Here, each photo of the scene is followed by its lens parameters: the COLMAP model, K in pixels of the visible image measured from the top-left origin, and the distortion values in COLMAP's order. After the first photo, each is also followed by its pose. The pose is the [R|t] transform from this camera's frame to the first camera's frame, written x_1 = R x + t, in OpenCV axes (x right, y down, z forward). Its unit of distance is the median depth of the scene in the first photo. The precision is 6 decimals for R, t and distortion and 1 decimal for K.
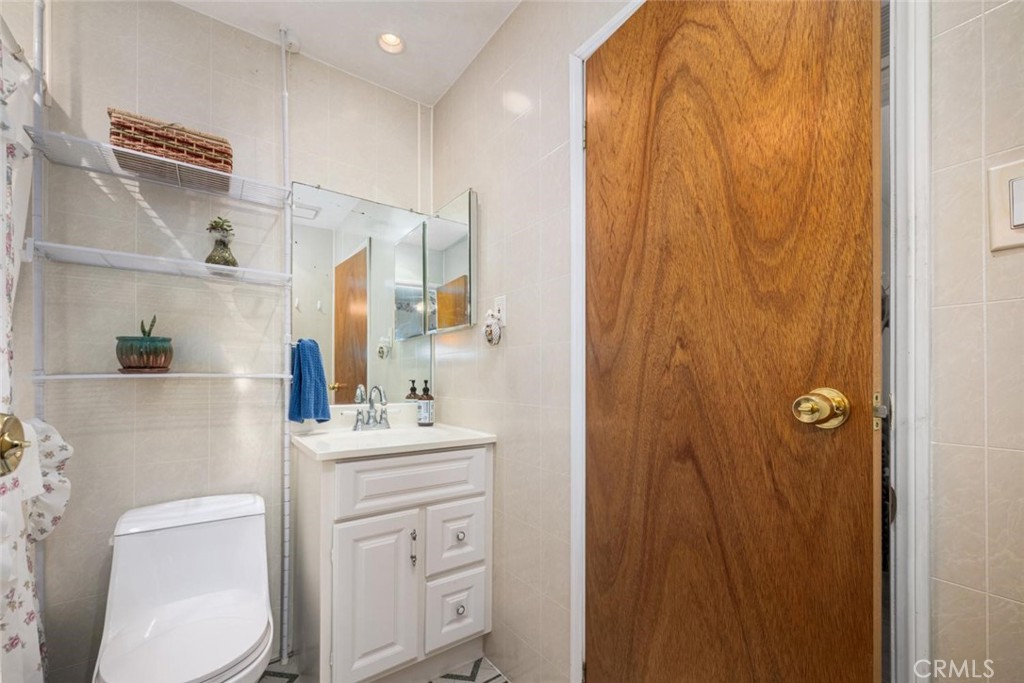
lens RADIAL K [[418.6, 0, 511.5], [0, 418.6, 375.5], [0, 0, 1]] dist [0.001570, -0.000631]
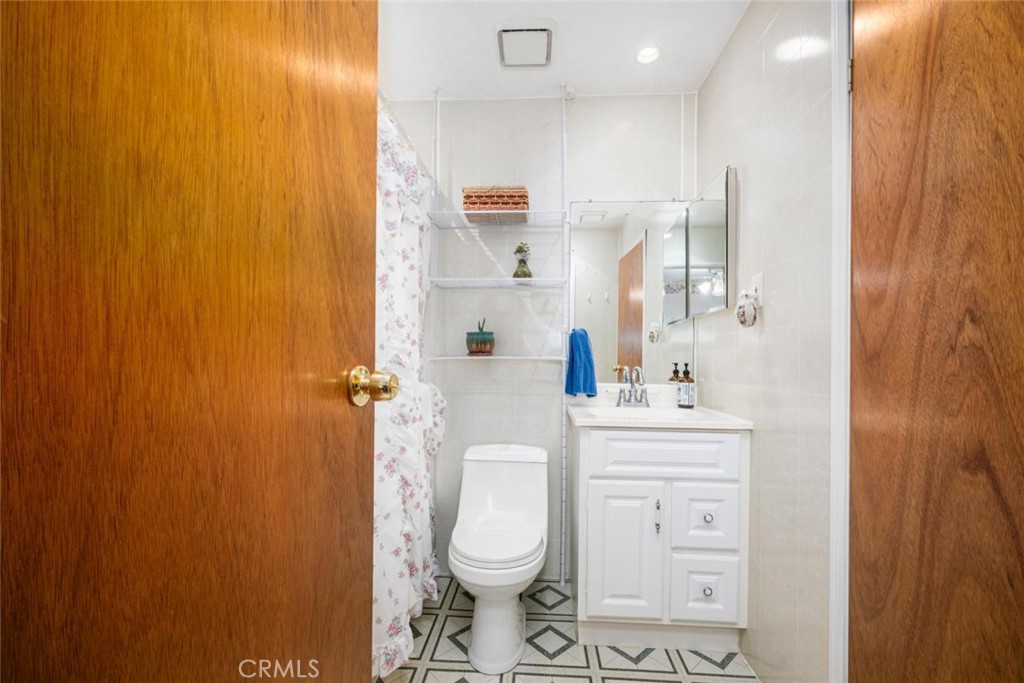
lens RADIAL K [[418.6, 0, 516.5], [0, 418.6, 358.6], [0, 0, 1]] dist [0.001570, -0.000631]
pose [[0.773196, 0.004418, -0.634152, 0.189176], [-0.004492, 0.999989, 0.001490, 0.001453], [0.634152, 0.001697, 0.773207, -0.084540]]
